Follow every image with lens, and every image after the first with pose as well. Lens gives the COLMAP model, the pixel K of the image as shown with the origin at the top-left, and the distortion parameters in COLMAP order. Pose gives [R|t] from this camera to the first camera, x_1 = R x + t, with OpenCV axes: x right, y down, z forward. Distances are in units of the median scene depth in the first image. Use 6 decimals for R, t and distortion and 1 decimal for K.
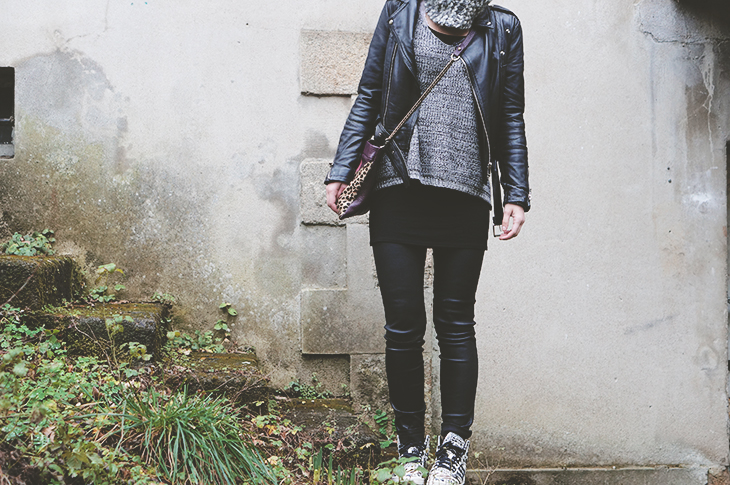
lens RADIAL K [[1917.6, 0, 365.8], [0, 1917.6, 246.5], [0, 0, 1]] dist [0.072494, 0.000000]
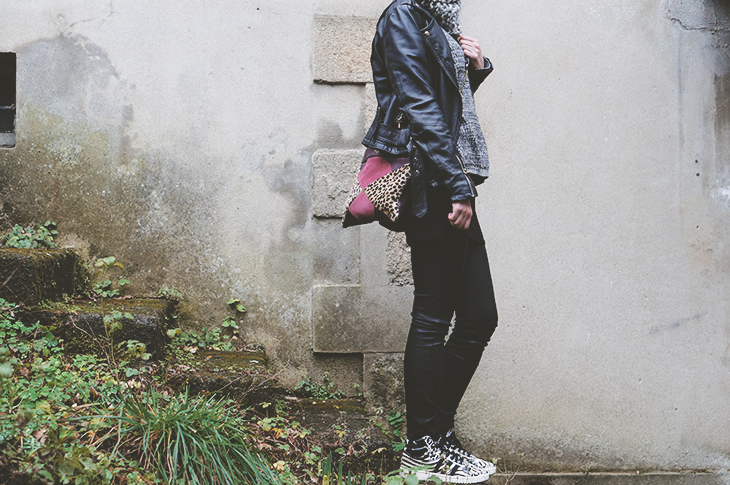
lens RADIAL K [[1917.6, 0, 361.3], [0, 1917.6, 244.2], [0, 0, 1]] dist [0.072494, 0.000000]
pose [[0.999903, 0.004875, -0.013017, 0.003040], [-0.004859, 0.999987, 0.001308, 0.000459], [0.013023, -0.001245, 0.999914, 0.039552]]
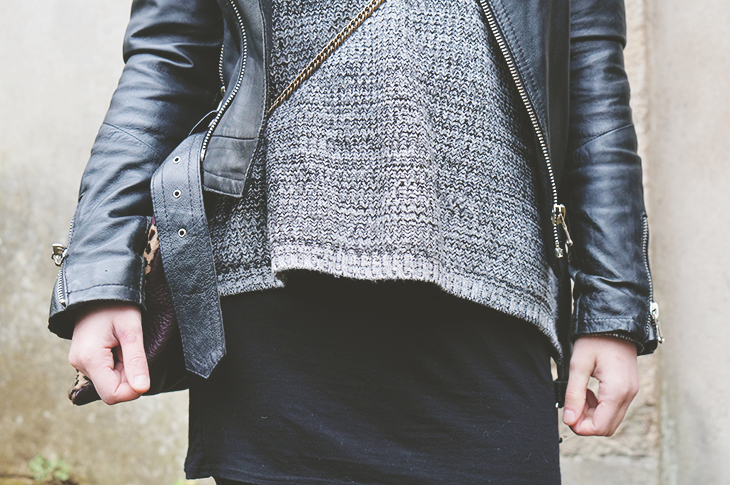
lens RADIAL K [[1917.6, 0, 365.9], [0, 1917.6, 239.7], [0, 0, 1]] dist [0.072494, 0.000000]
pose [[0.898460, -0.008446, -0.438974, 0.162042], [0.042156, 0.996855, 0.067101, -0.054774], [0.437027, -0.078792, 0.895991, 0.624824]]
